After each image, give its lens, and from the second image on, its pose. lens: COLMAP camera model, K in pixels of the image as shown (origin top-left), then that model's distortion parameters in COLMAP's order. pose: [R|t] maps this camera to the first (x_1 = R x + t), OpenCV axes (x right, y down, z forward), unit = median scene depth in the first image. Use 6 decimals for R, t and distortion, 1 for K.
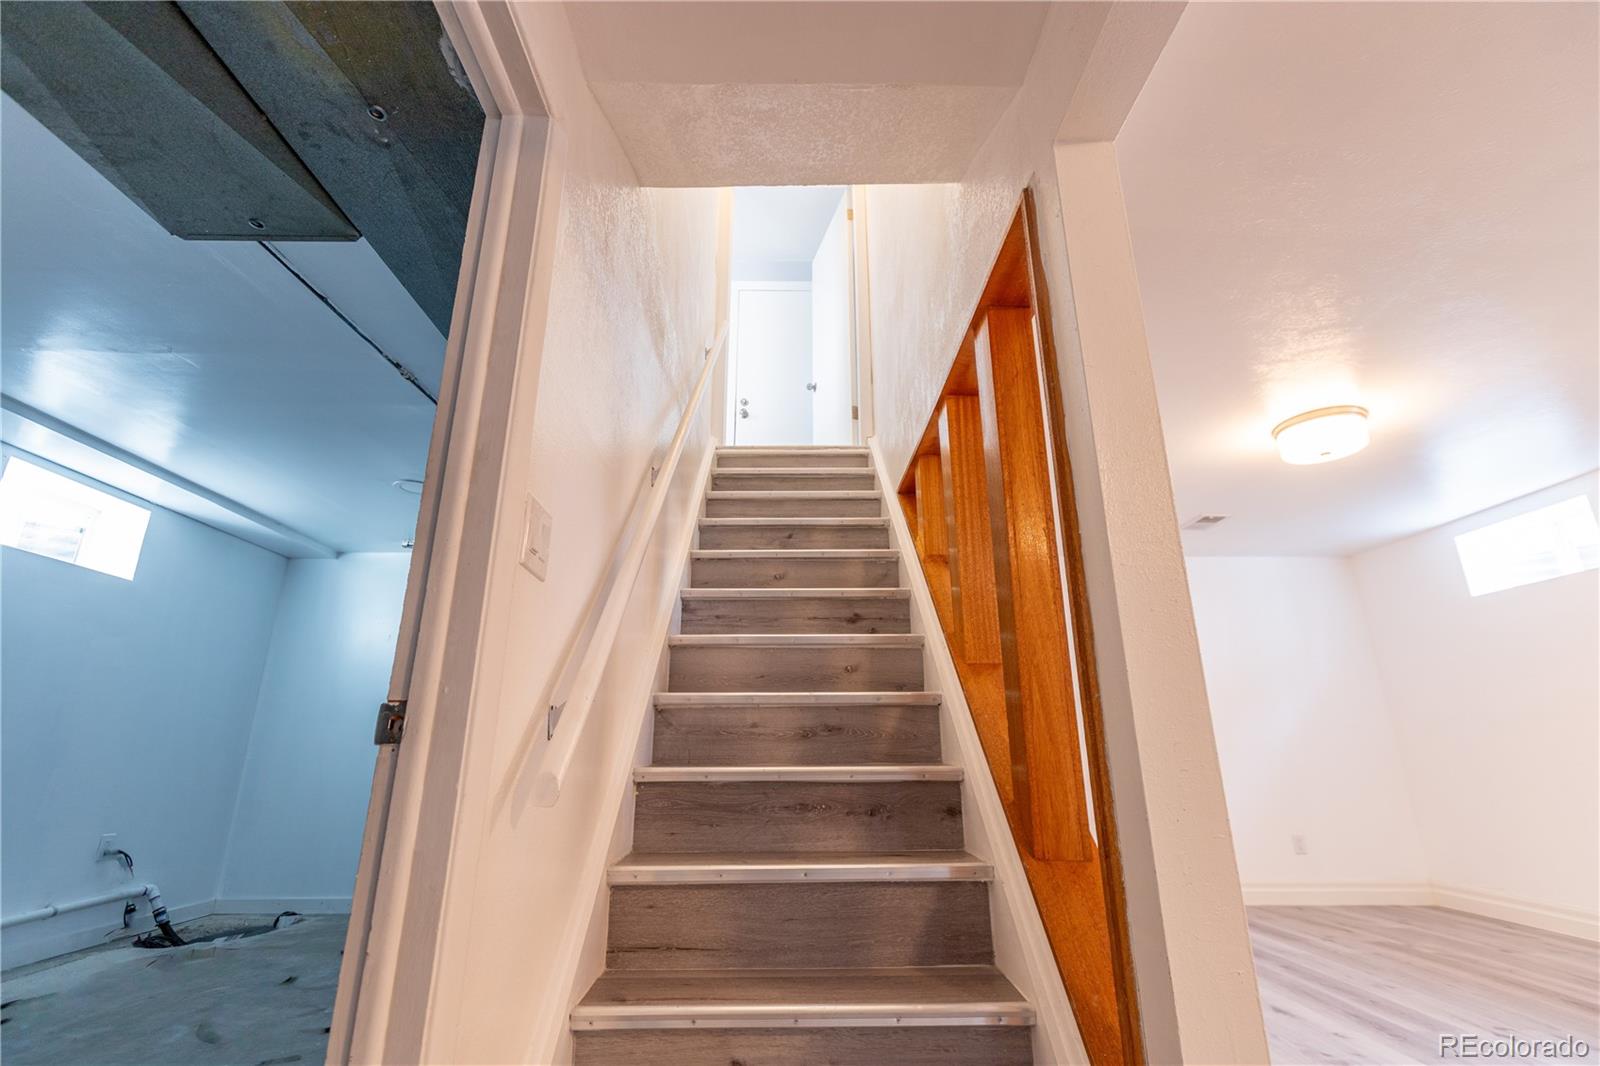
lens RADIAL K [[716.5, 0, 800.0], [0, 716.5, 533.0], [0, 0, 1]] dist [-0.001780, -0.000023]
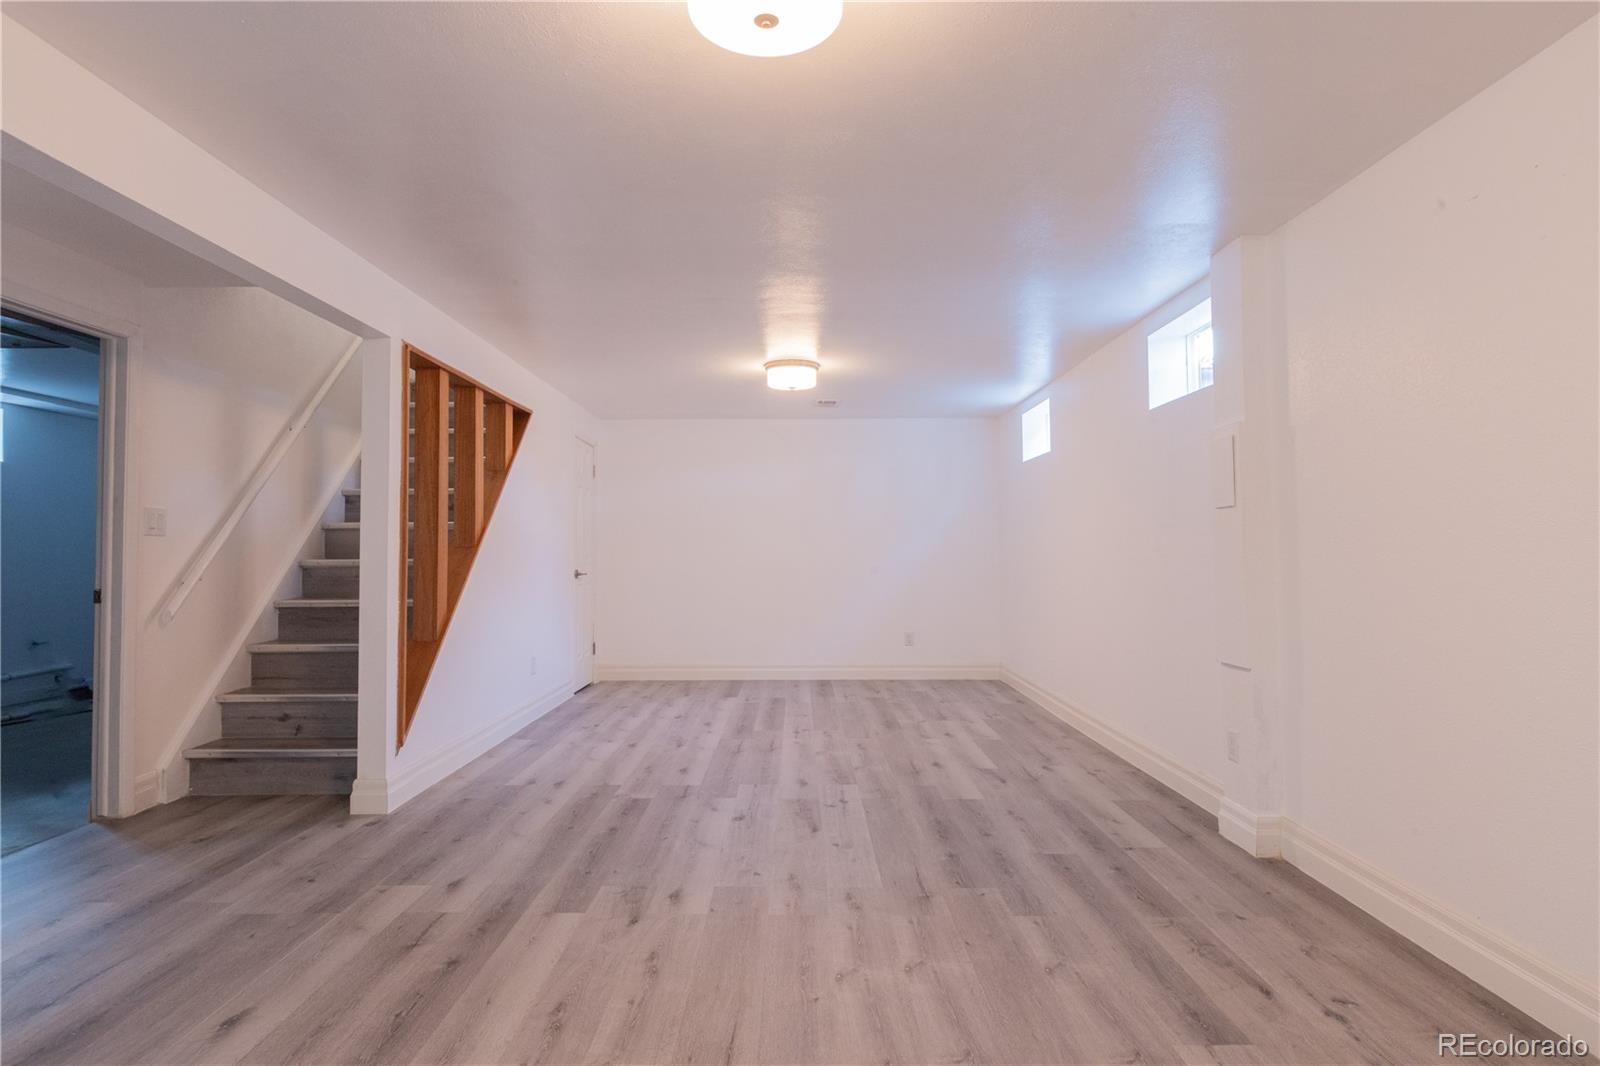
lens RADIAL K [[858.9, 0, 800.0], [0, 858.9, 533.0], [0, 0, 1]] dist [0.001578, 0.000358]
pose [[0.999817, -0.003577, -0.018771, 1.276180], [0.008656, 0.960543, 0.277995, -0.505533], [0.017036, -0.278107, 0.960399, -1.222370]]
